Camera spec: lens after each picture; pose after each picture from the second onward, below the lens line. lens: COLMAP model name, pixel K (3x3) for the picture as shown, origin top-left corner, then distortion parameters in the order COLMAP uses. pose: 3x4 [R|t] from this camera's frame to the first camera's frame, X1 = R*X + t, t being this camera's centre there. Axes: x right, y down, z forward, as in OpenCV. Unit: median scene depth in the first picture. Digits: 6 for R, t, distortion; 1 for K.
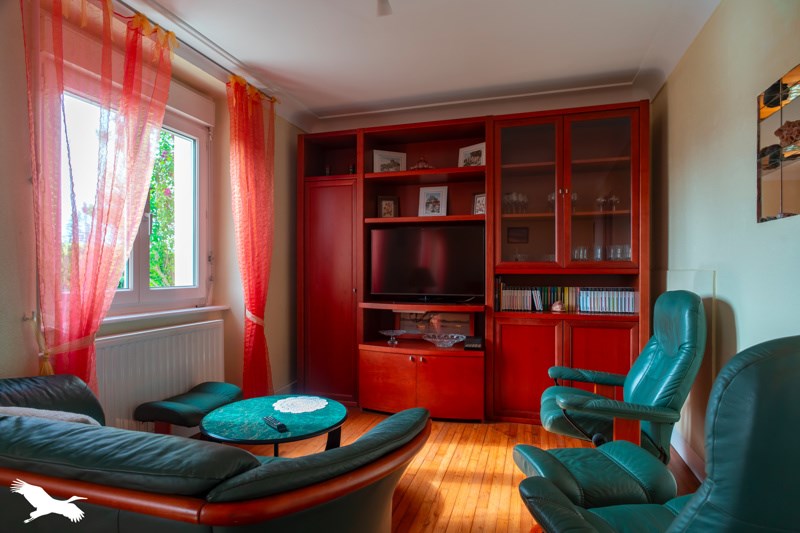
lens RADIAL K [[448.5, 0, 399.5], [0, 448.5, 271.9], [0, 0, 1]] dist [-0.006027, 0.001987]
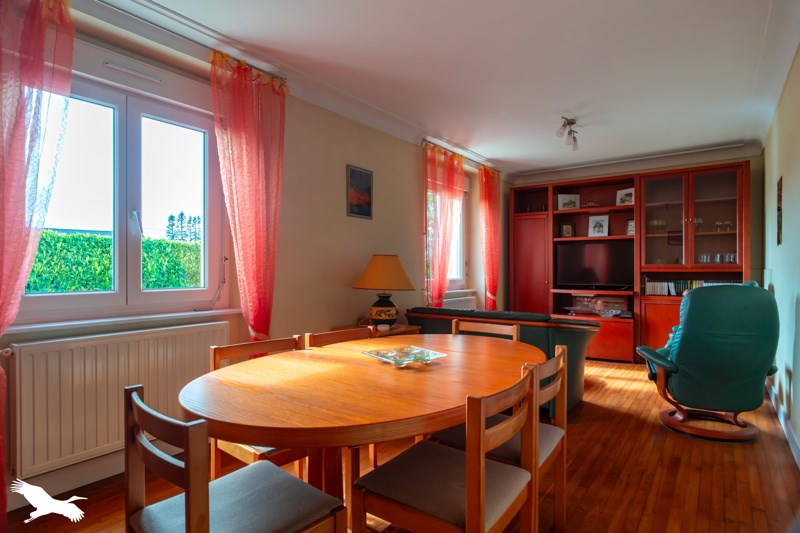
lens RADIAL K [[448.5, 0, 399.5], [0, 448.5, 271.9], [0, 0, 1]] dist [-0.006027, 0.001987]
pose [[0.946641, -0.000024, -0.322289, -0.086123], [0.001179, 0.999994, 0.003390, -0.001889], [0.322287, -0.003589, 0.946635, -0.770687]]
